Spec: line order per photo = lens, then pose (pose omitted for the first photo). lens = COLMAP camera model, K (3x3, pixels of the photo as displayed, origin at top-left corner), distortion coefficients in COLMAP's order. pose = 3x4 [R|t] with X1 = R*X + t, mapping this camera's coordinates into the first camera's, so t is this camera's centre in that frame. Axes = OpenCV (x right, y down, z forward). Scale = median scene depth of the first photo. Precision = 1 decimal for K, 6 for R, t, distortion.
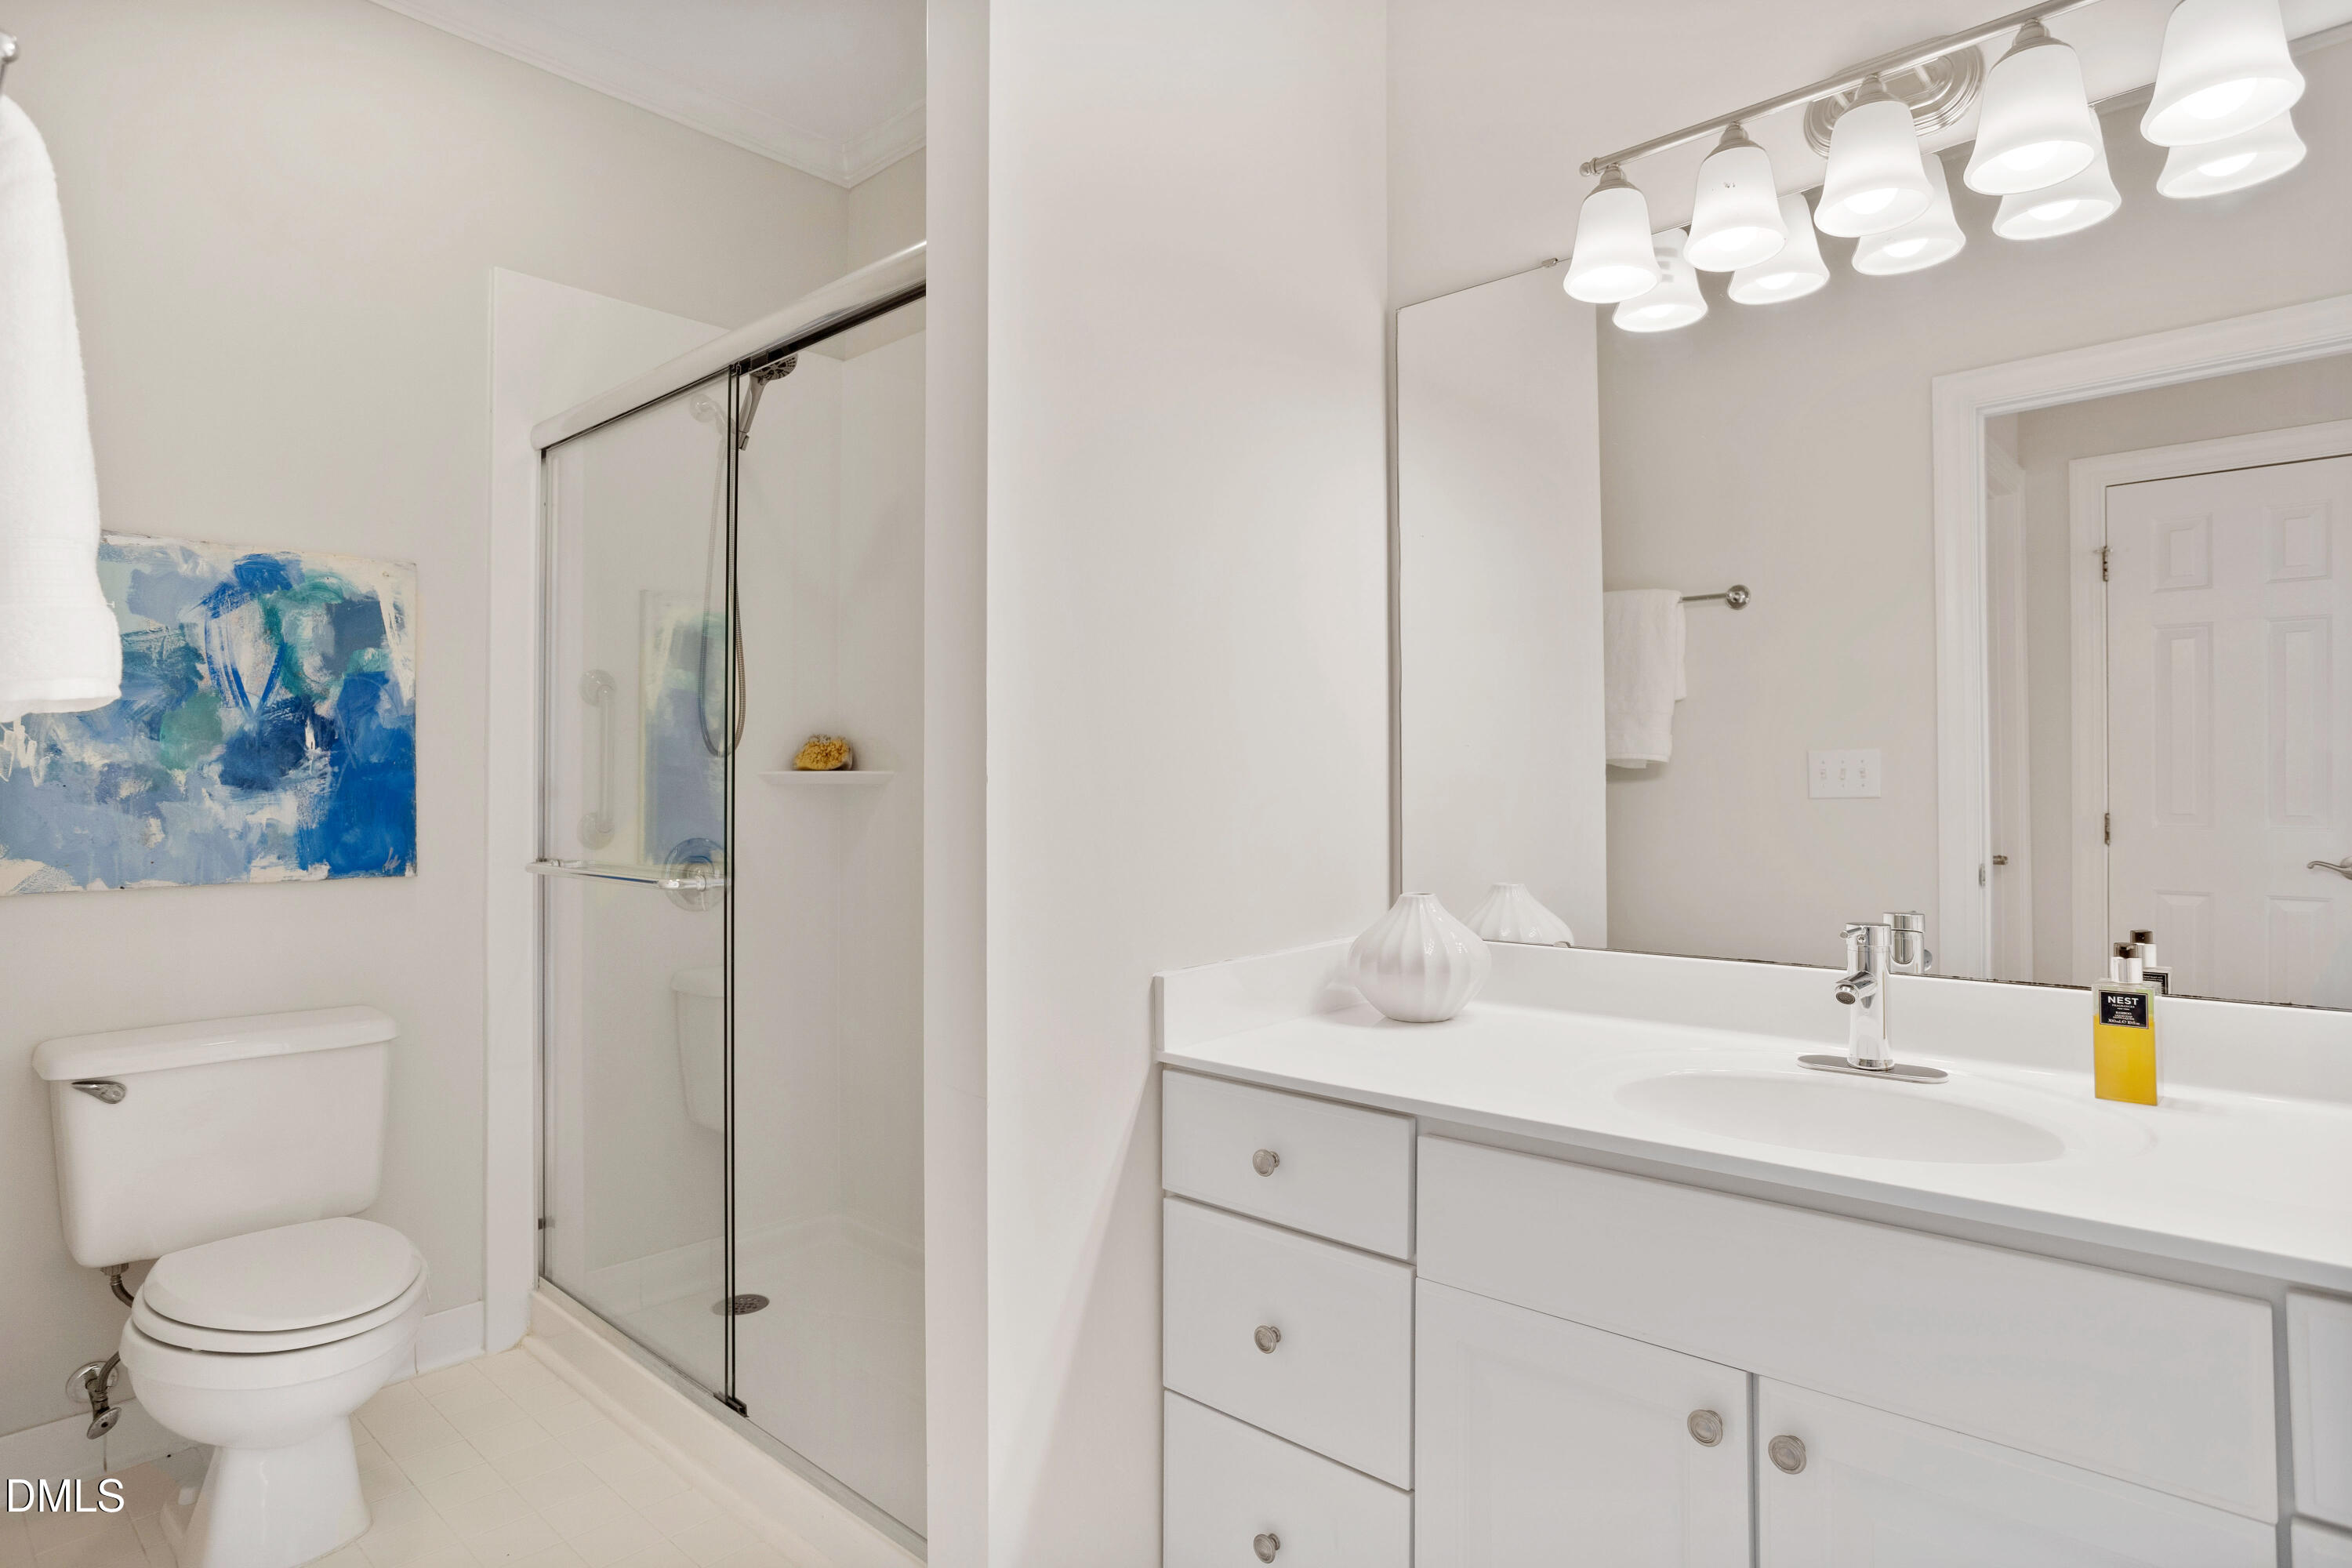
lens RADIAL K [[1325.6, 0, 1175.0], [0, 1325.6, 781.8], [0, 0, 1]] dist [-0.043690, 0.026893]
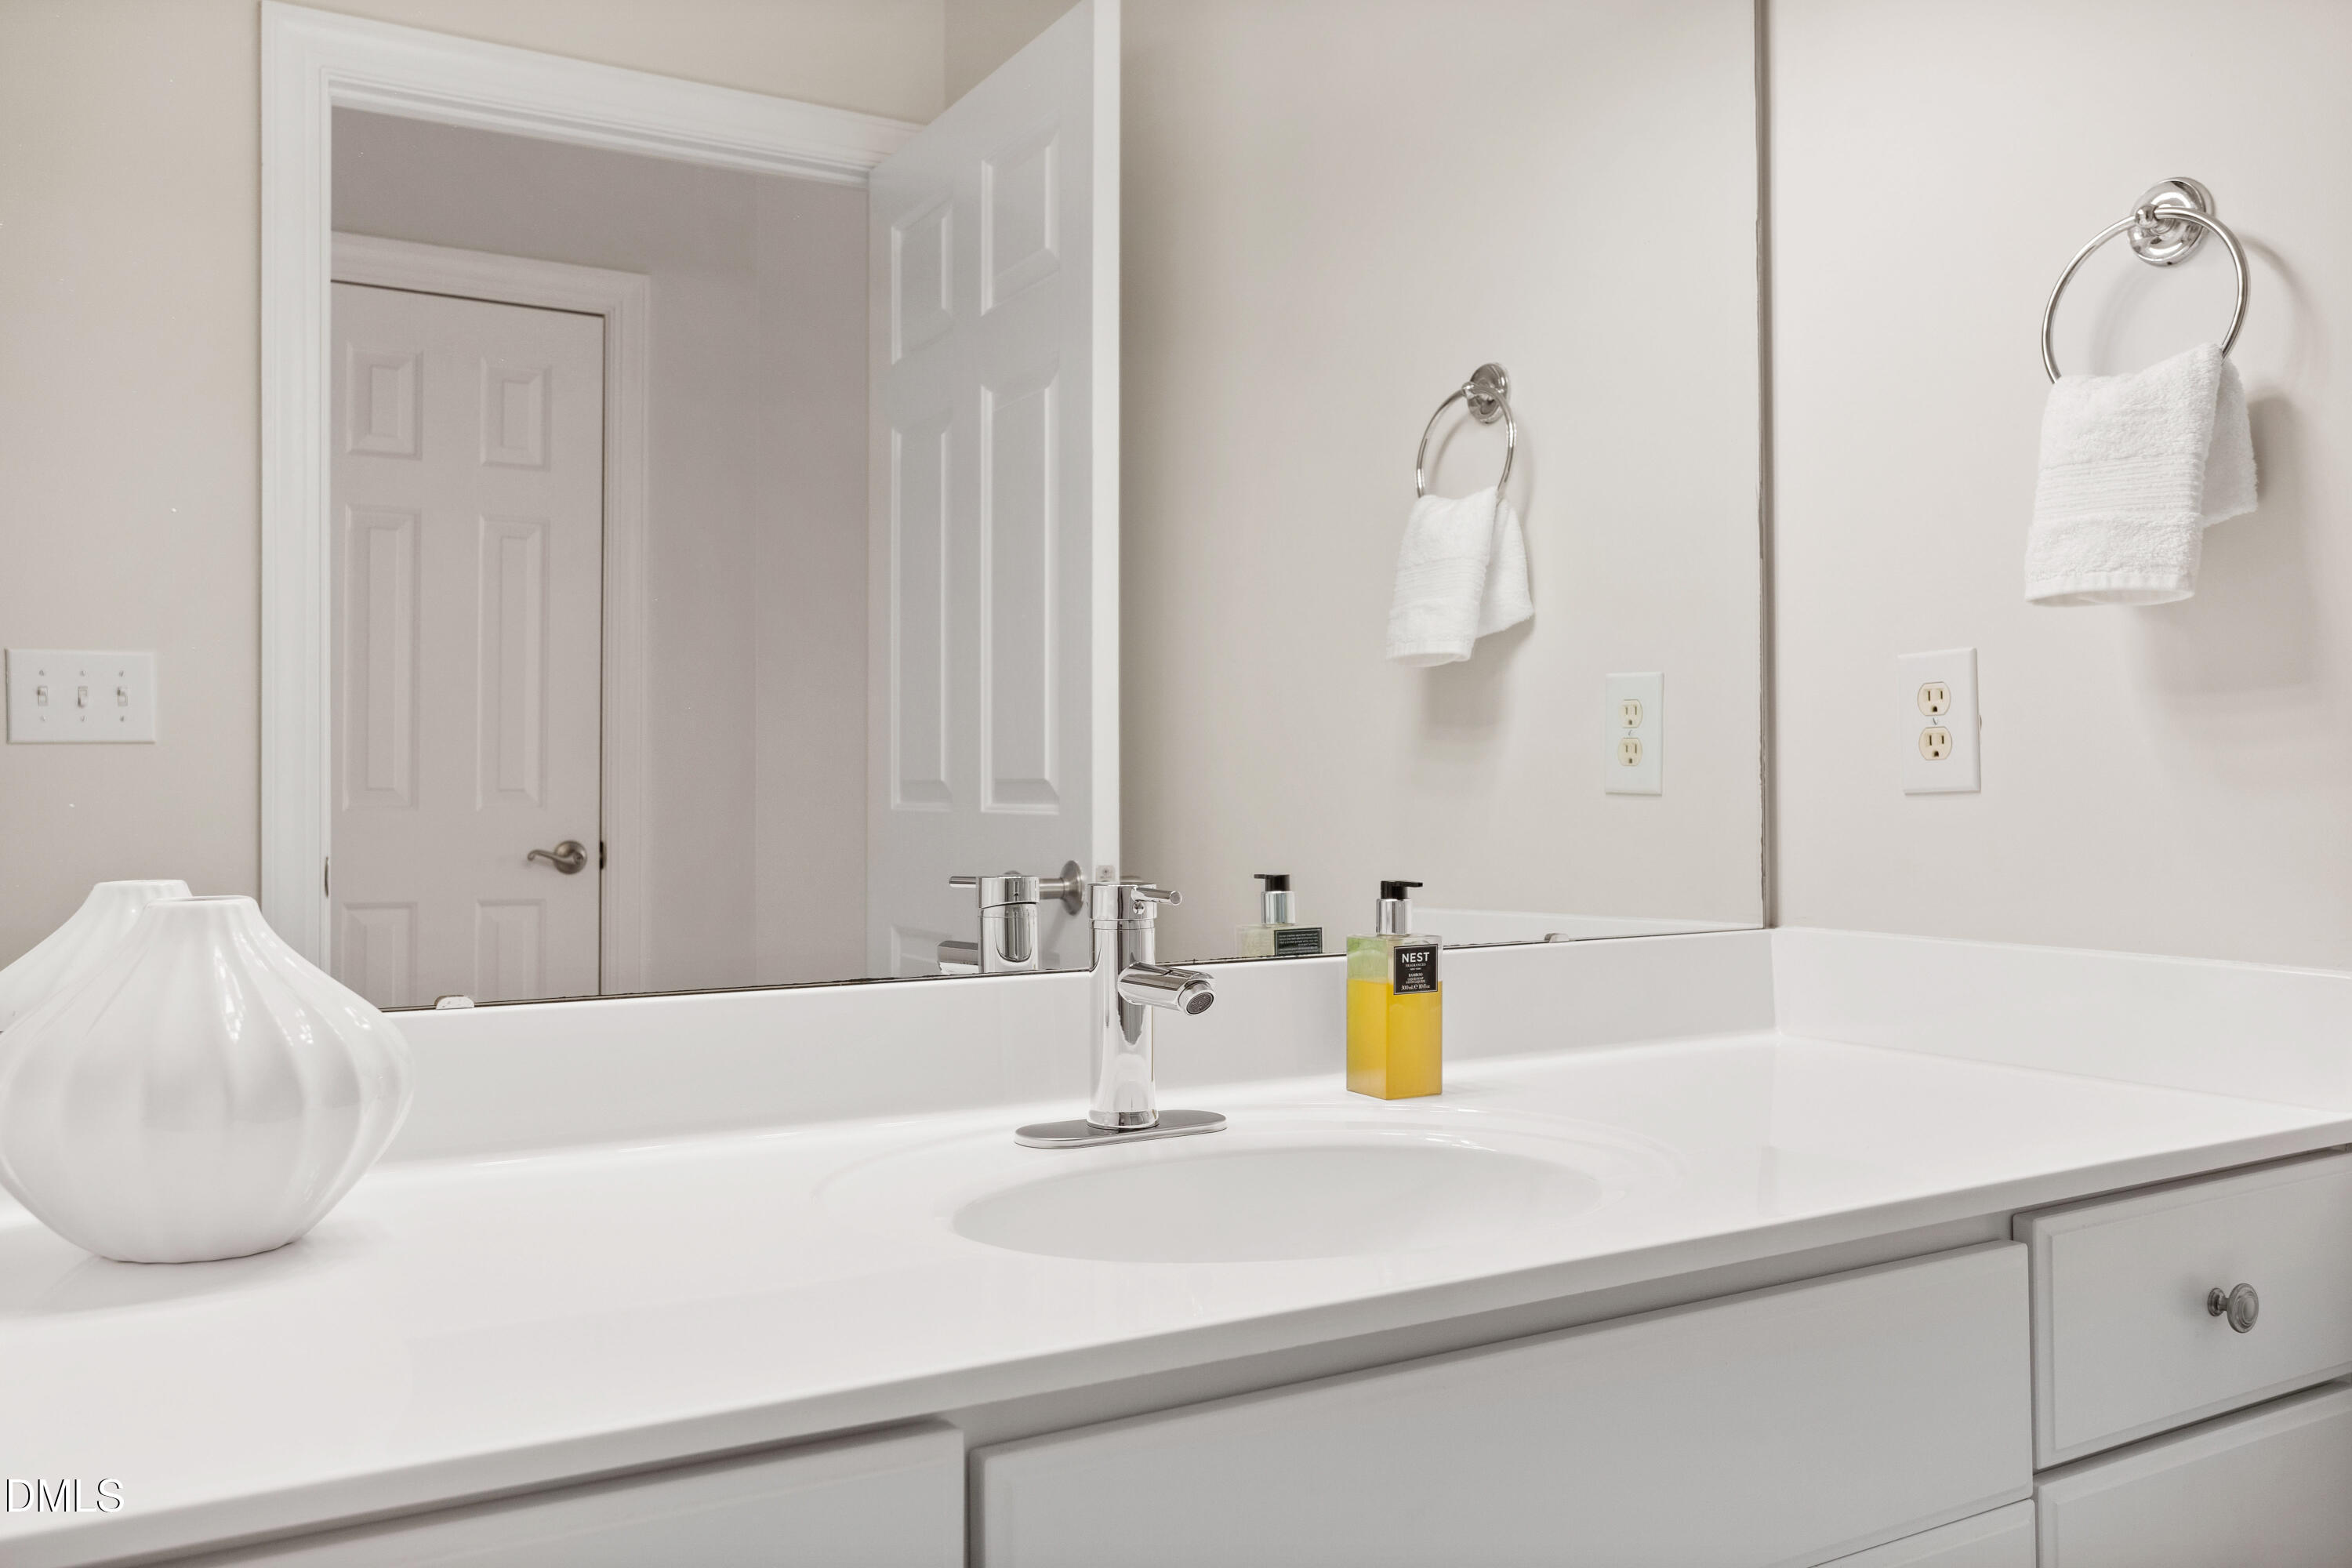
lens RADIAL K [[2066.3, 0, 1175.7], [0, 2066.3, 782.8], [0, 0, 1]] dist [-0.011528, -0.003422]
pose [[0.249717, 0.012973, 0.968232, -0.362614], [-0.002390, 0.999915, -0.012782, 0.077978], [-0.968316, 0.000878, 0.249727, 0.759559]]
